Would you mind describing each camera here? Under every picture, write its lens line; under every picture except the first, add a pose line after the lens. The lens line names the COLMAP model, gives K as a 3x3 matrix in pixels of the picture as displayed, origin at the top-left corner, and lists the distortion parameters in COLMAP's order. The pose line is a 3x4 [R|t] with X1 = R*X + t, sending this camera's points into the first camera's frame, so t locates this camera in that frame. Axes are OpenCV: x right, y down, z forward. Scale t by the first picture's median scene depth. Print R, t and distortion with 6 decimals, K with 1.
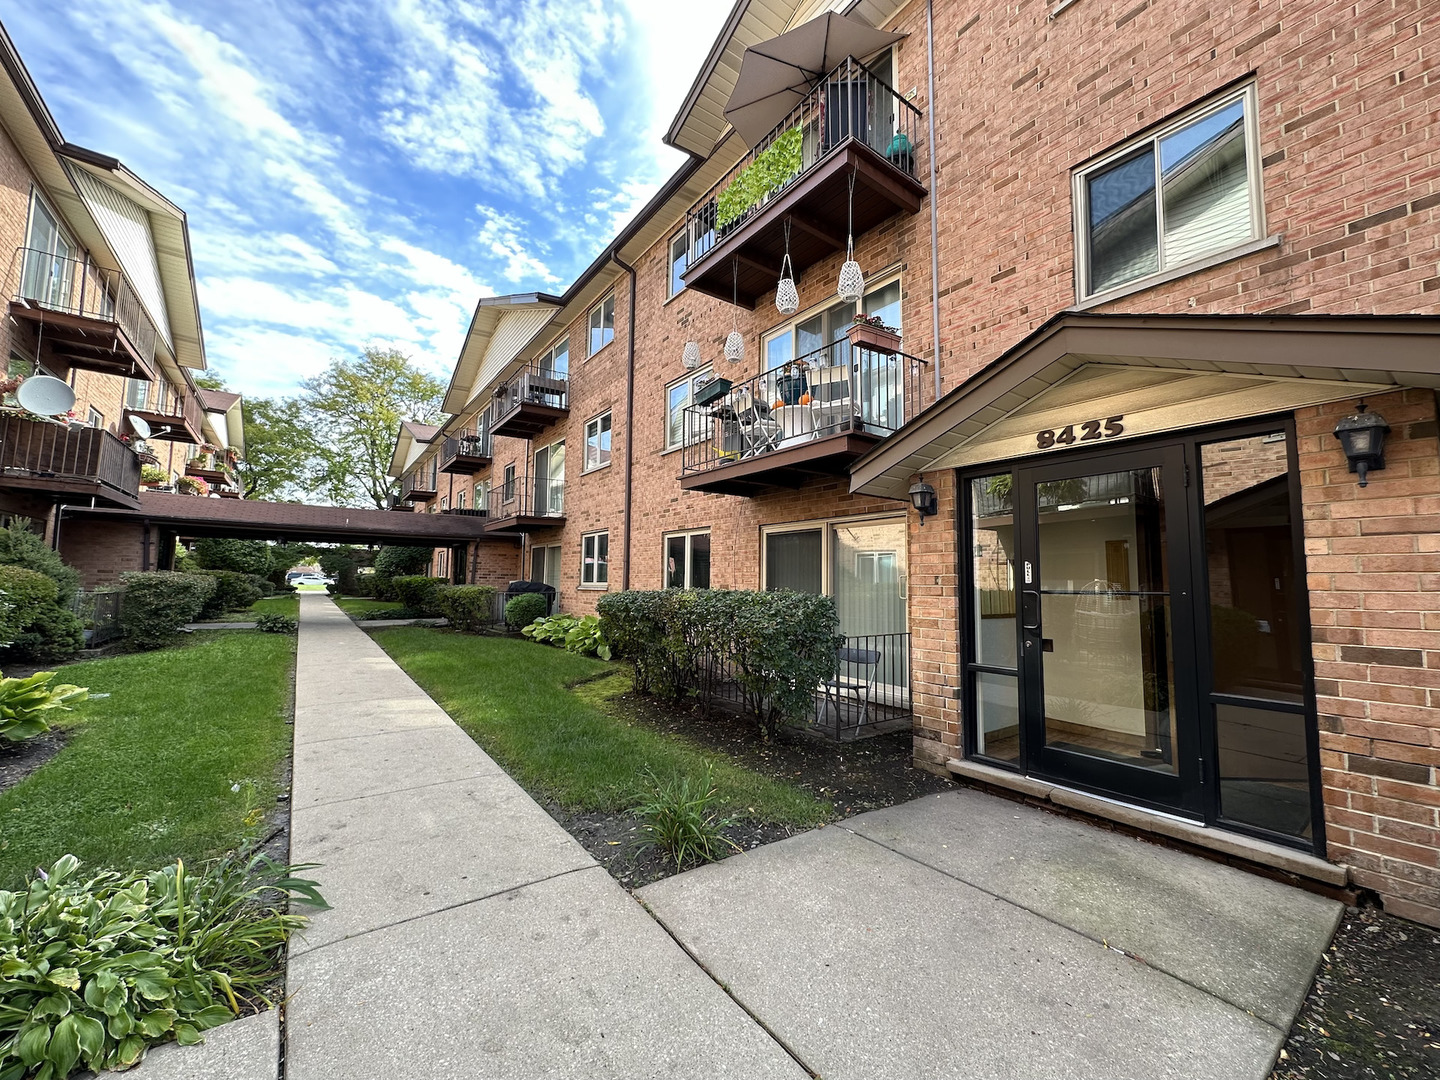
lens RADIAL K [[574.0, 0, 723.7], [0, 574.0, 539.1], [0, 0, 1]] dist [-0.000178, 0.000370]
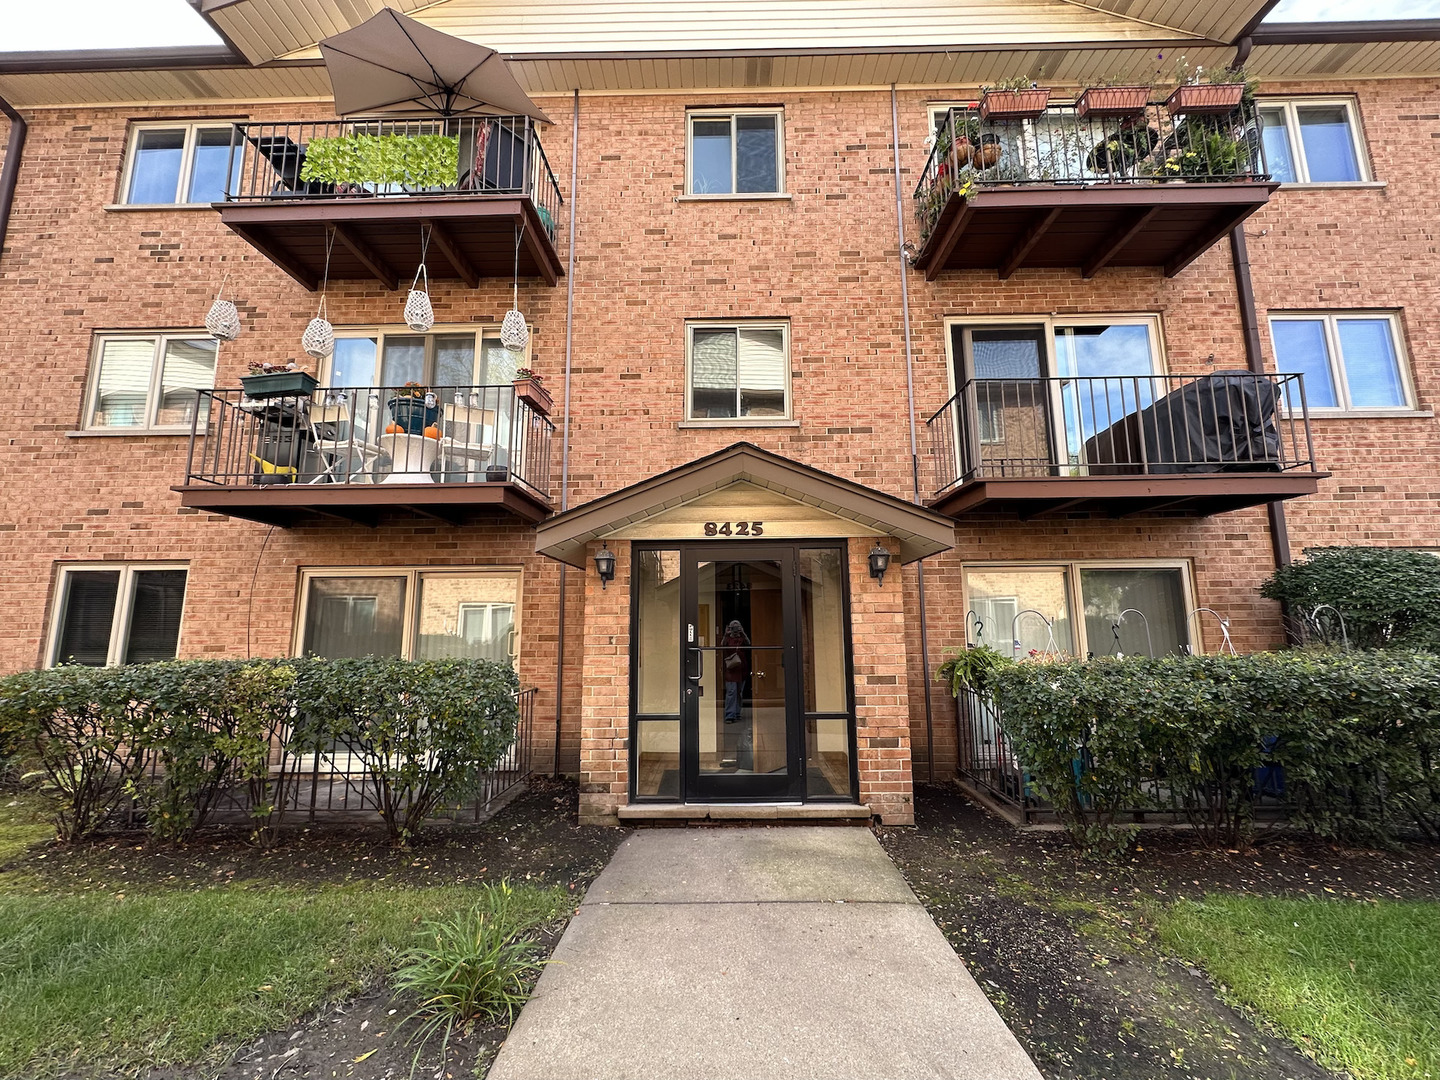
lens RADIAL K [[574.0, 0, 720.7], [0, 574.0, 539.0], [0, 0, 1]] dist [-0.000178, 0.000370]
pose [[0.607728, 0.104032, 0.787301, -0.381760], [-0.047379, 0.994366, -0.094821, -0.026031], [-0.792730, 0.020324, 0.609234, 0.168198]]
